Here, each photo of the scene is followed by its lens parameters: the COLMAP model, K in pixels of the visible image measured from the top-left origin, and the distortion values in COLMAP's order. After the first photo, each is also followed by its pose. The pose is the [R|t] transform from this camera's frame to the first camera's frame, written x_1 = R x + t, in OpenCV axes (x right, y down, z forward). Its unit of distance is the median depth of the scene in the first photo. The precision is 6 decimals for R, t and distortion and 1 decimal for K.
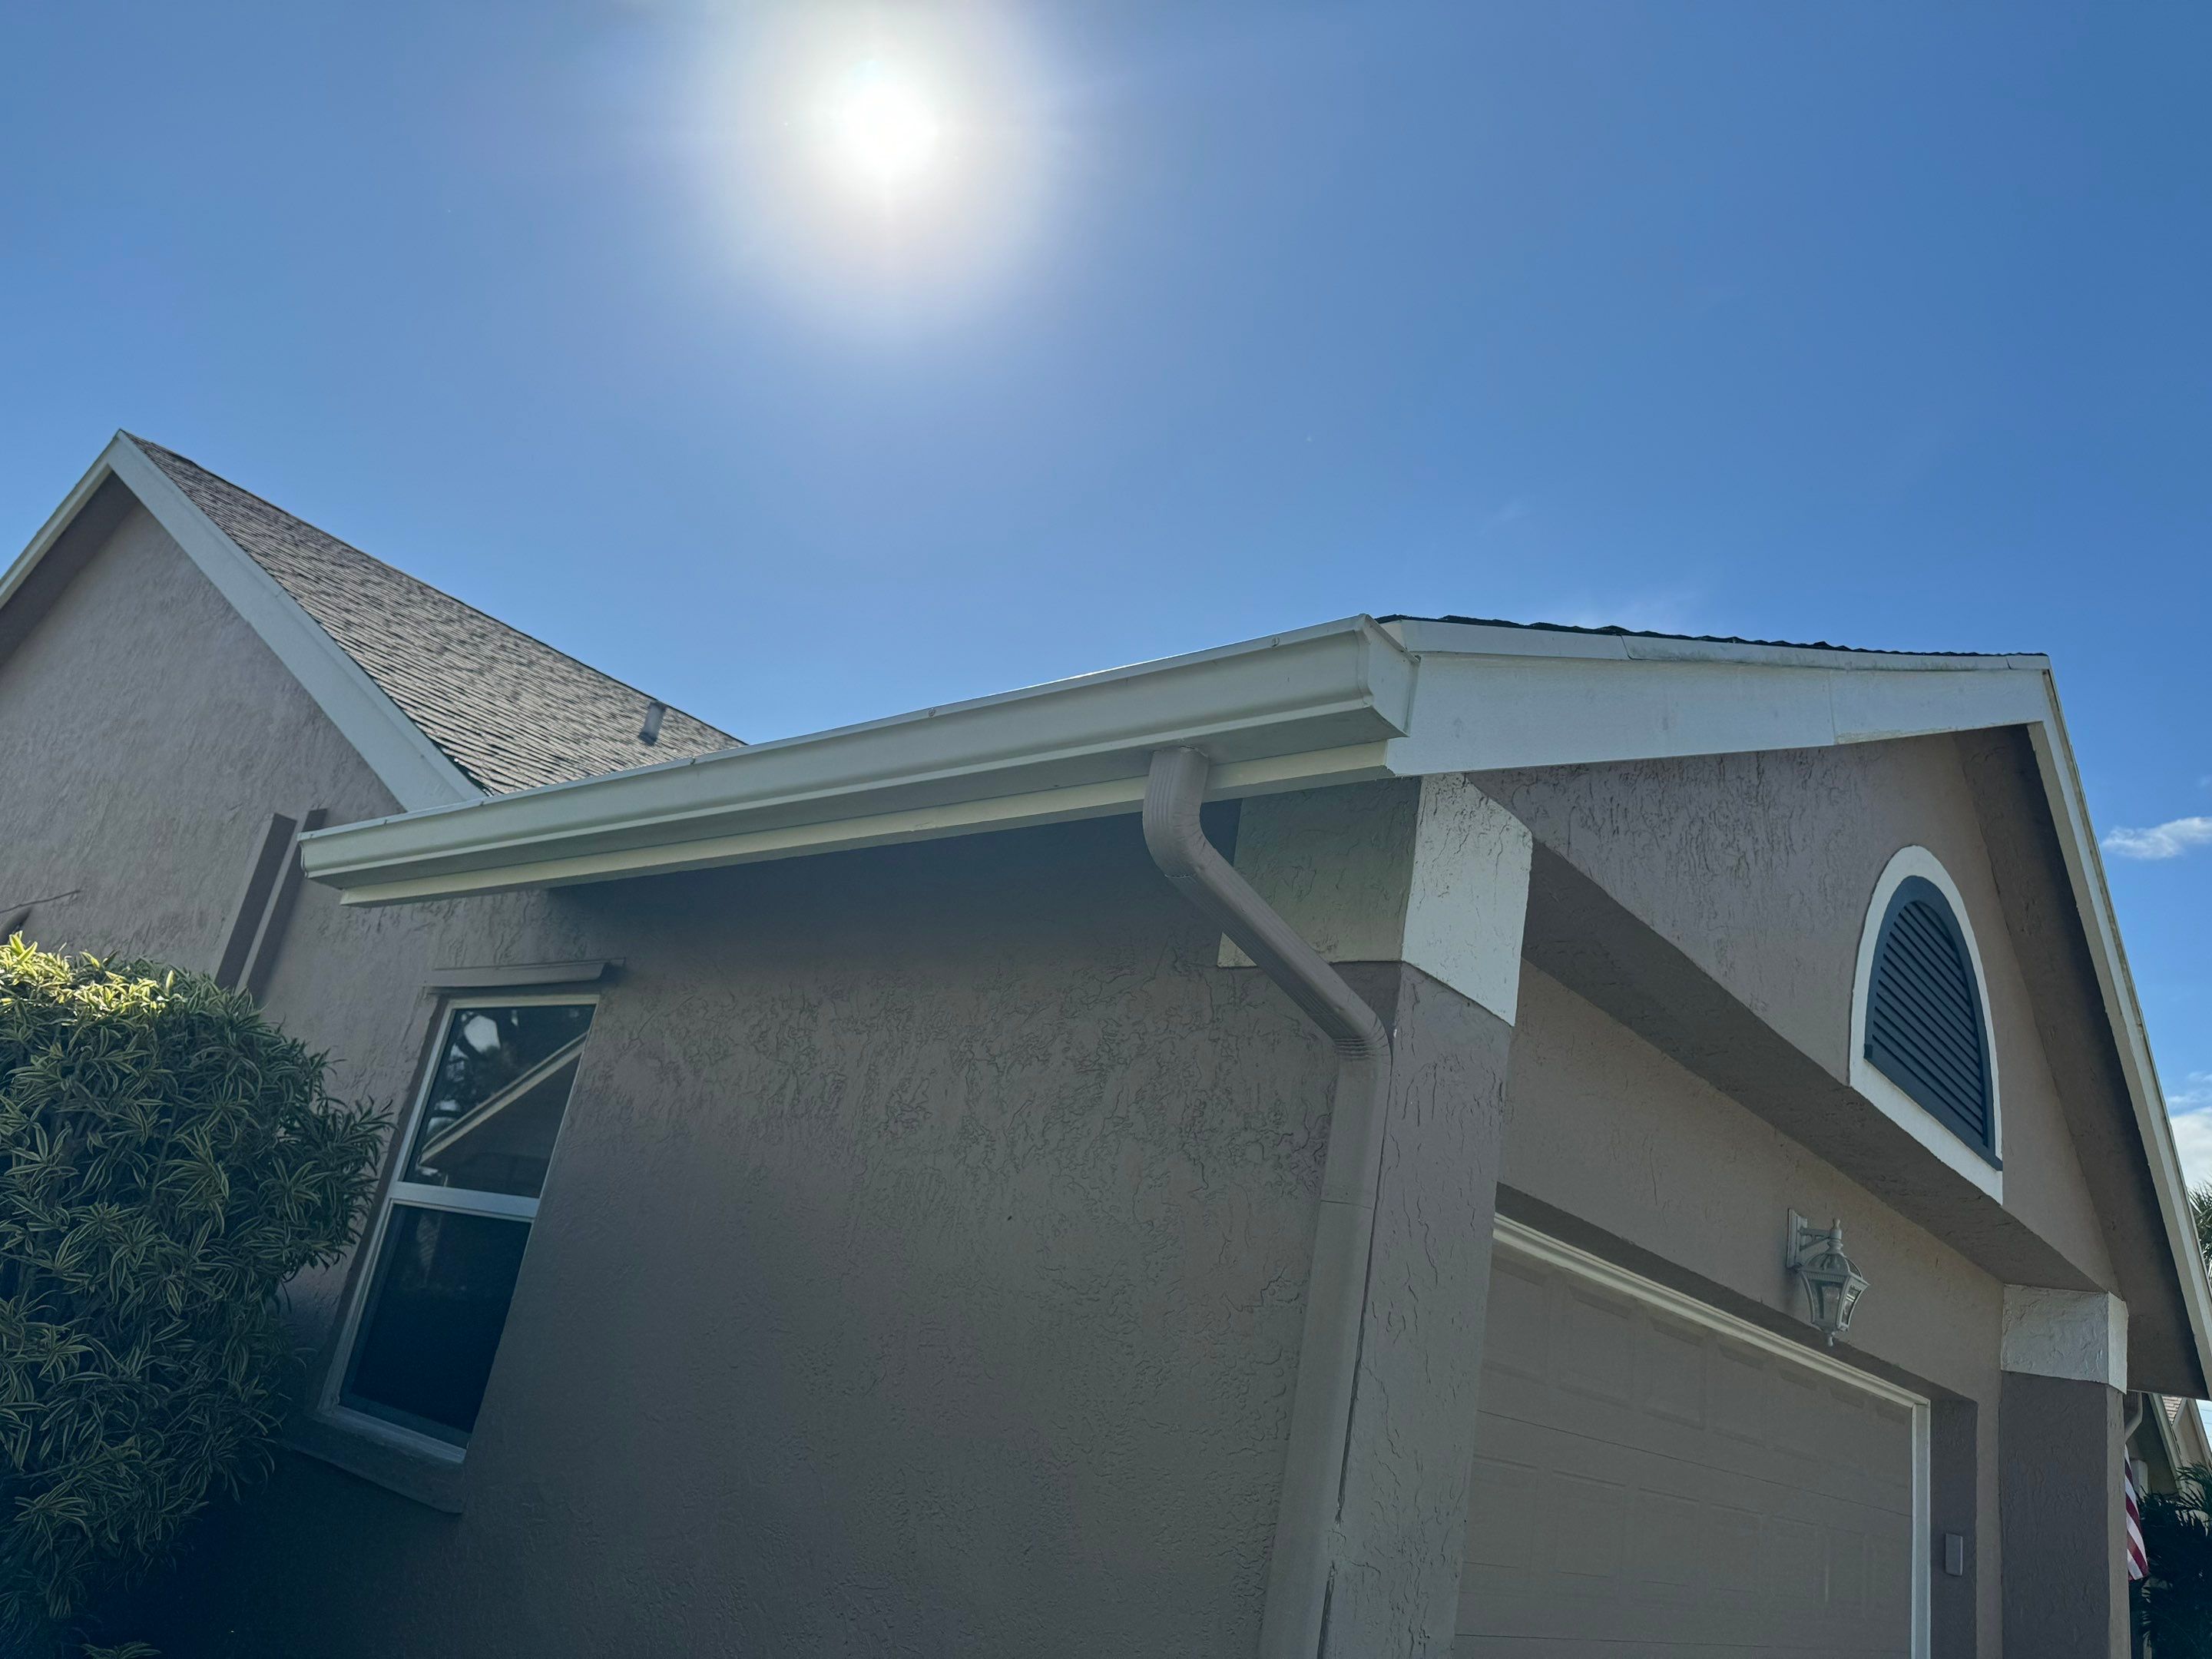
lens RADIAL K [[1561.3, 0, 1107.4], [0, 1561.3, 837.7], [0, 0, 1]] dist [0.149681, -0.264140]
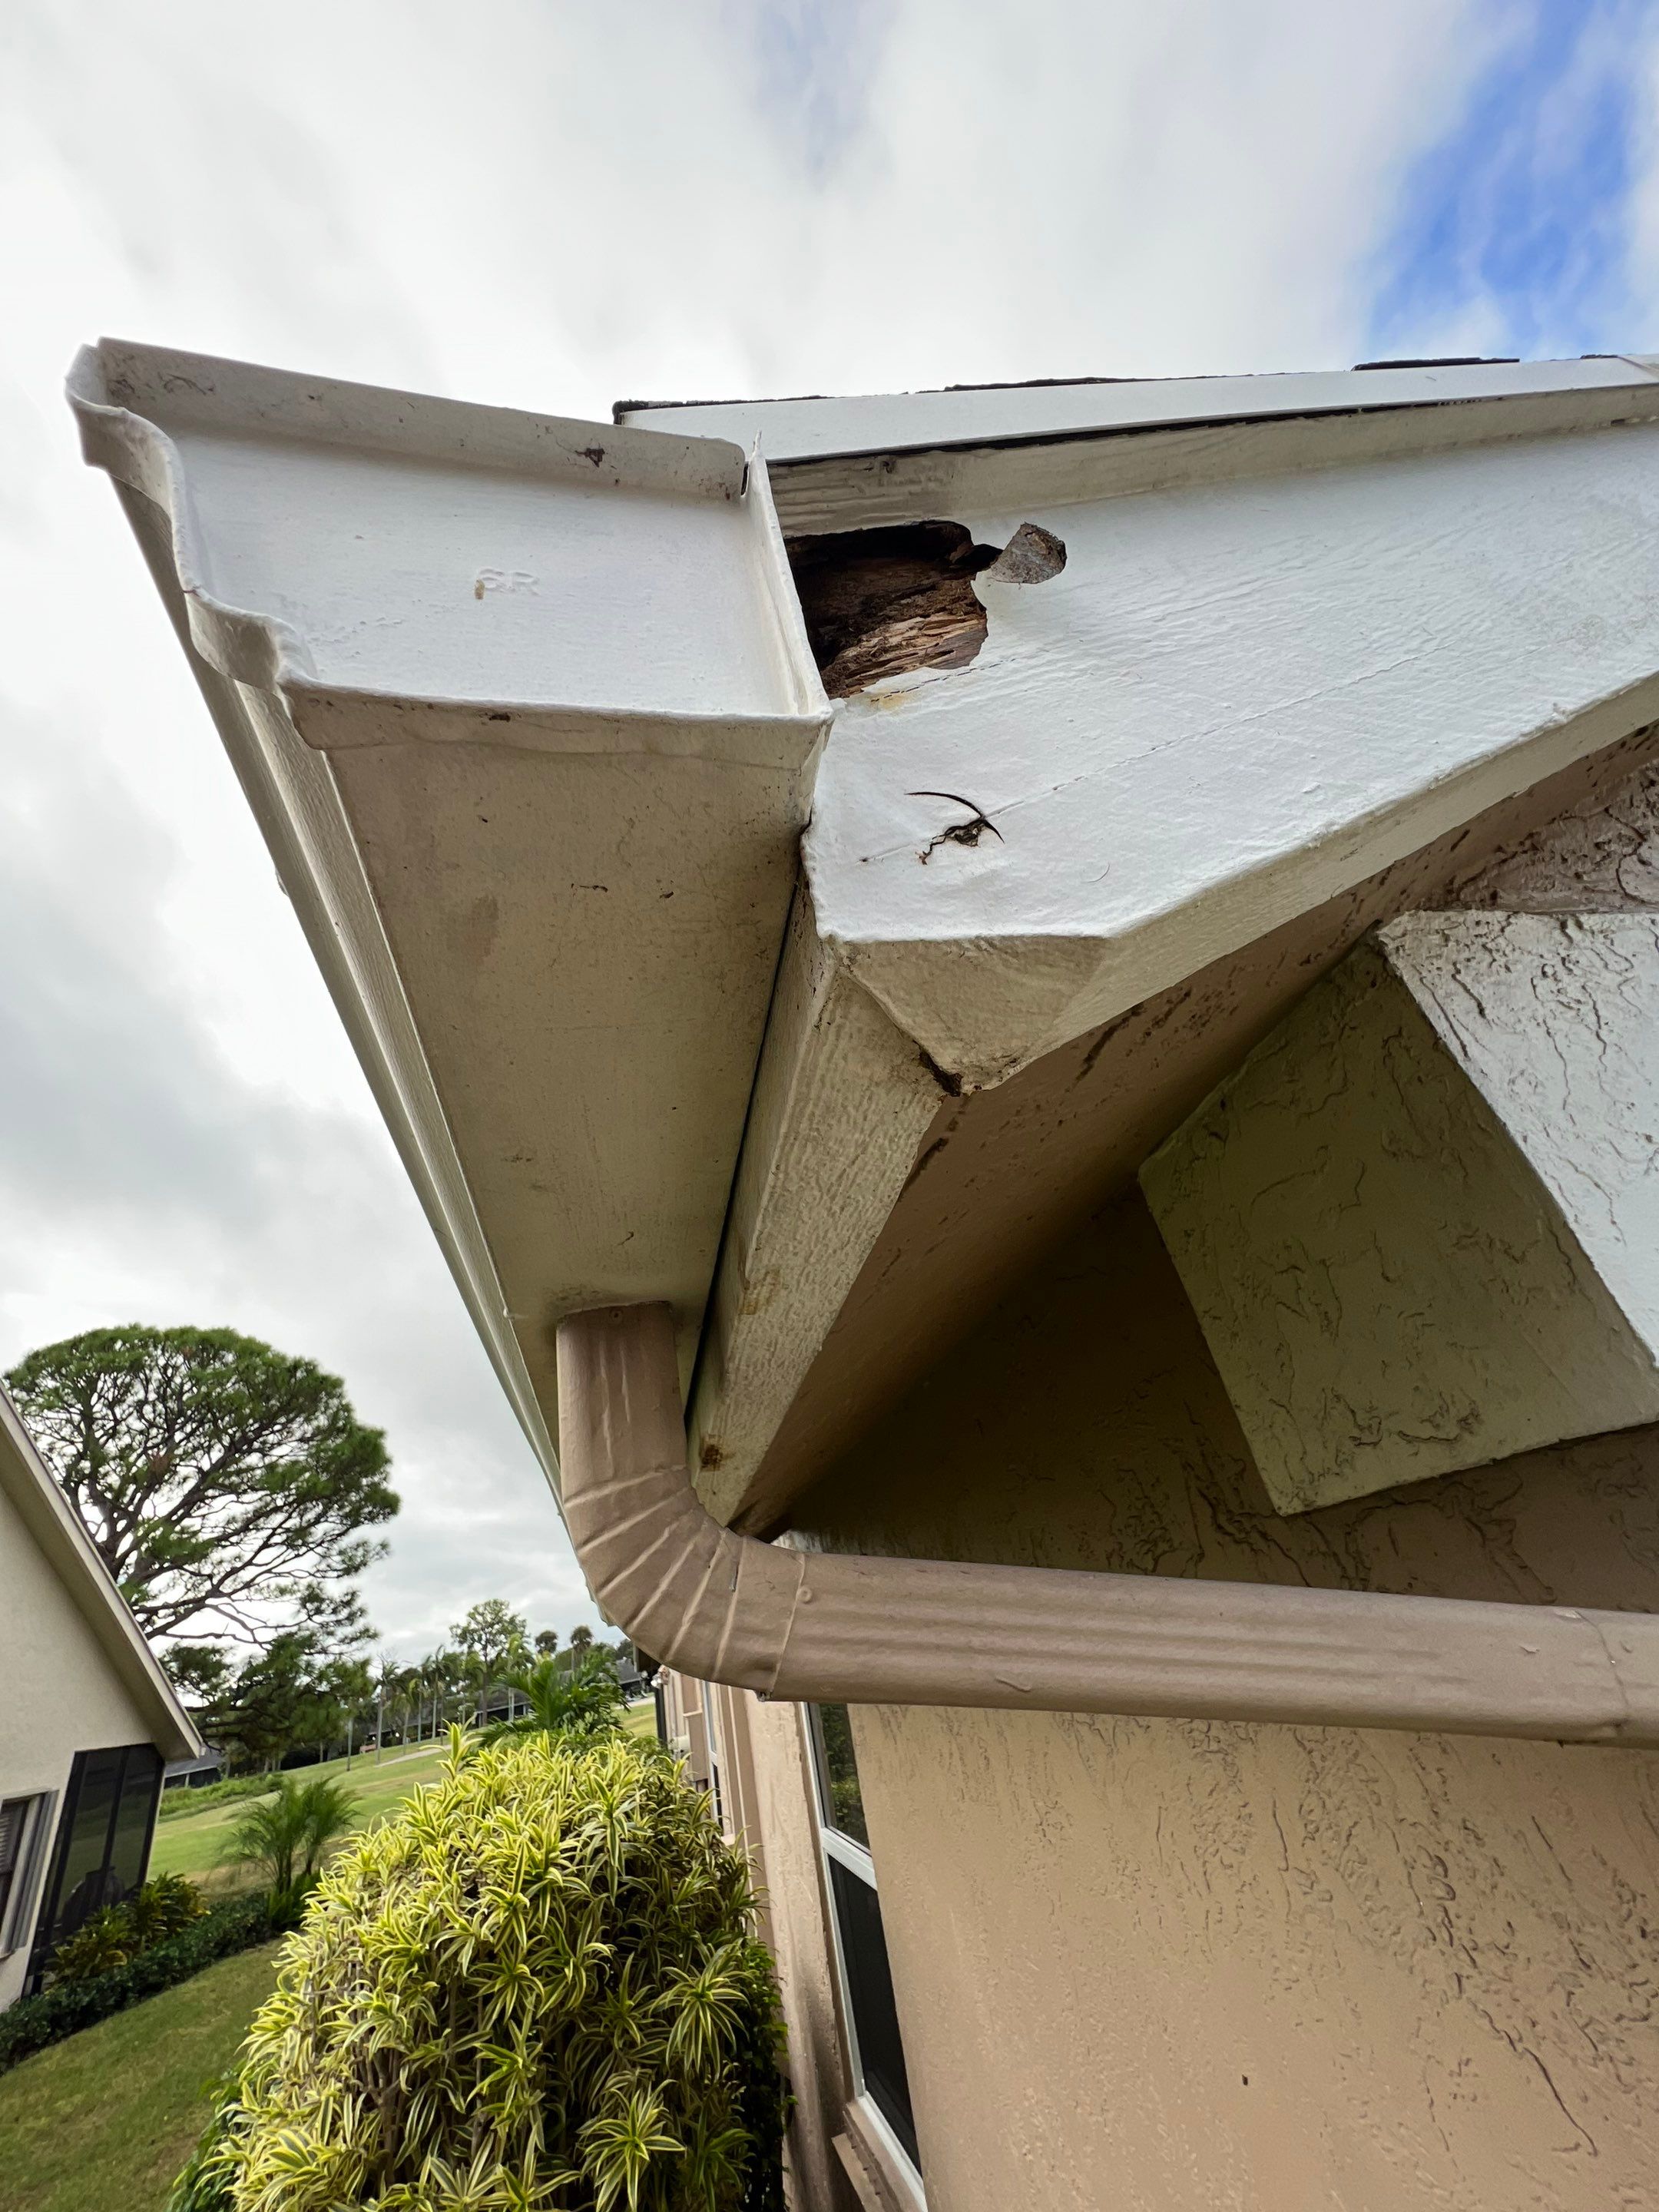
lens RADIAL K [[888.8, 0, 826.7], [0, 888.8, 1103.7], [0, 0, 1]] dist [-0.002127, 0.000760]
pose [[0.728792, -0.580880, -0.362546, 0.143801], [0.491927, 0.812471, -0.312887, -0.007131], [0.476309, 0.049683, 0.877873, 0.667061]]
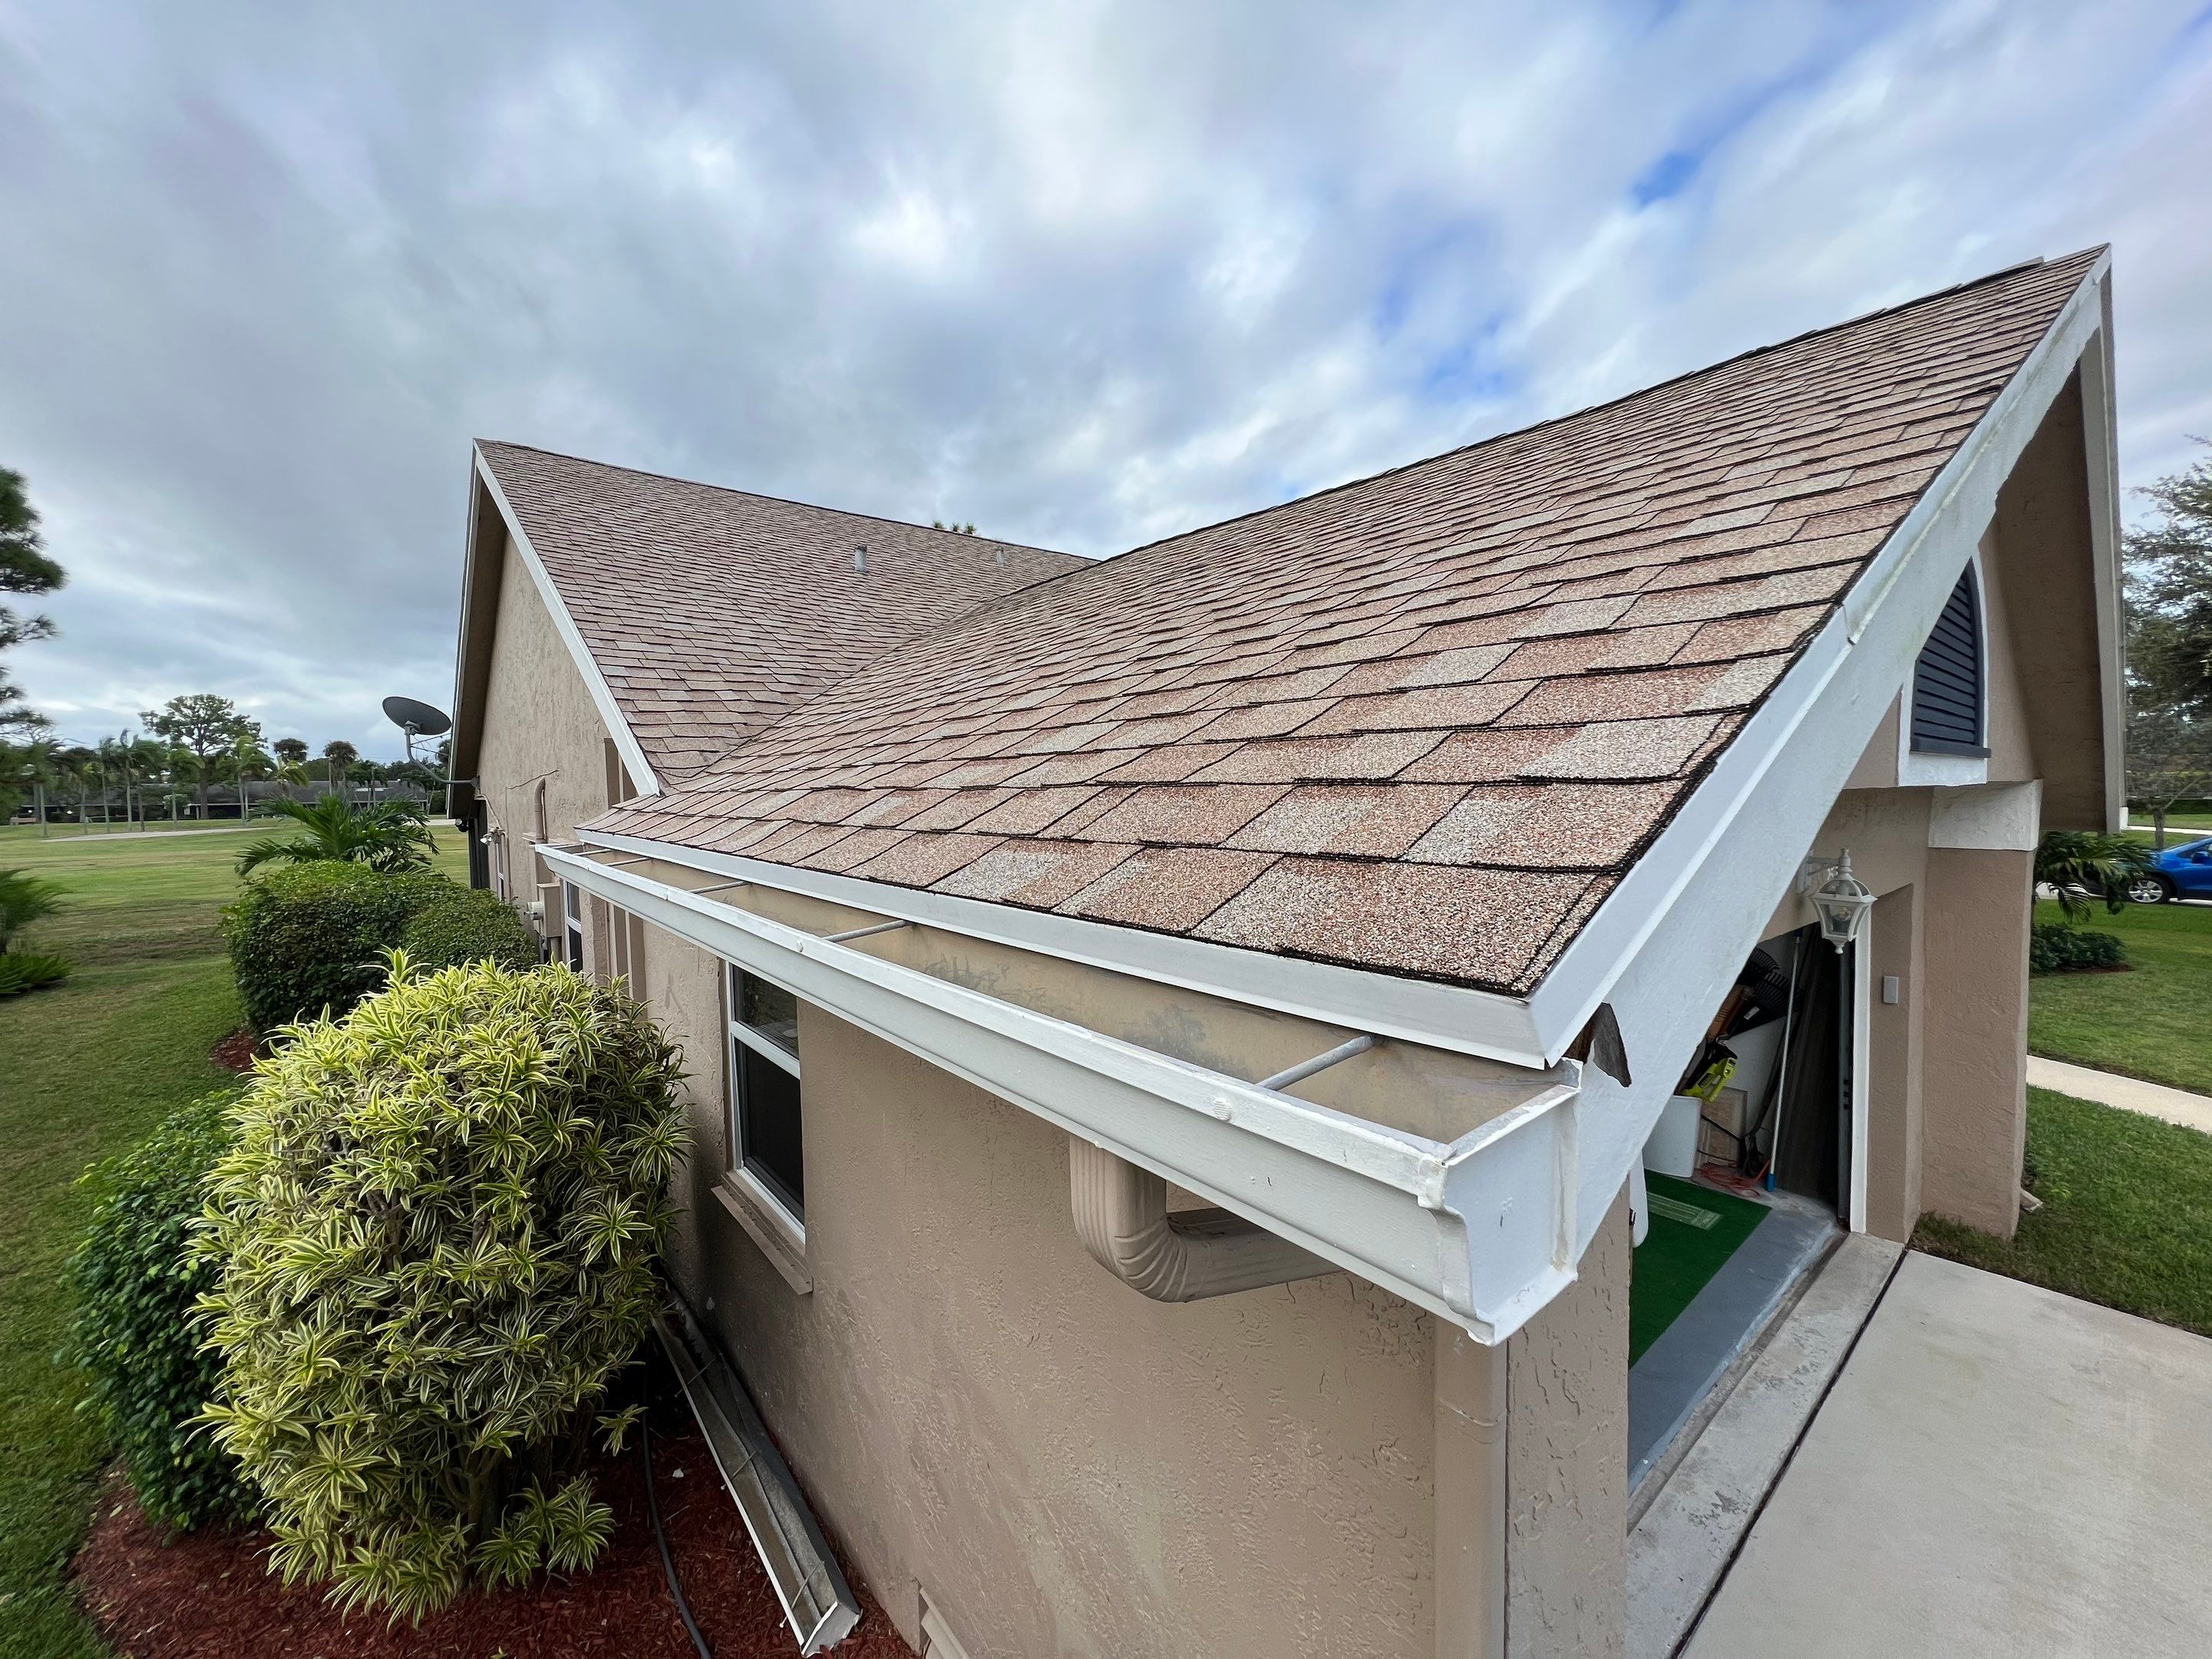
lens RADIAL K [[885.2, 0, 1099.1], [0, 885.2, 830.0], [0, 0, 1]] dist [0.000086, 0.000628]
pose [[0.964373, -0.181630, -0.192343, 0.096687], [0.238457, 0.911656, 0.334696, -0.206520], [0.114560, -0.368637, 0.922487, 0.581169]]
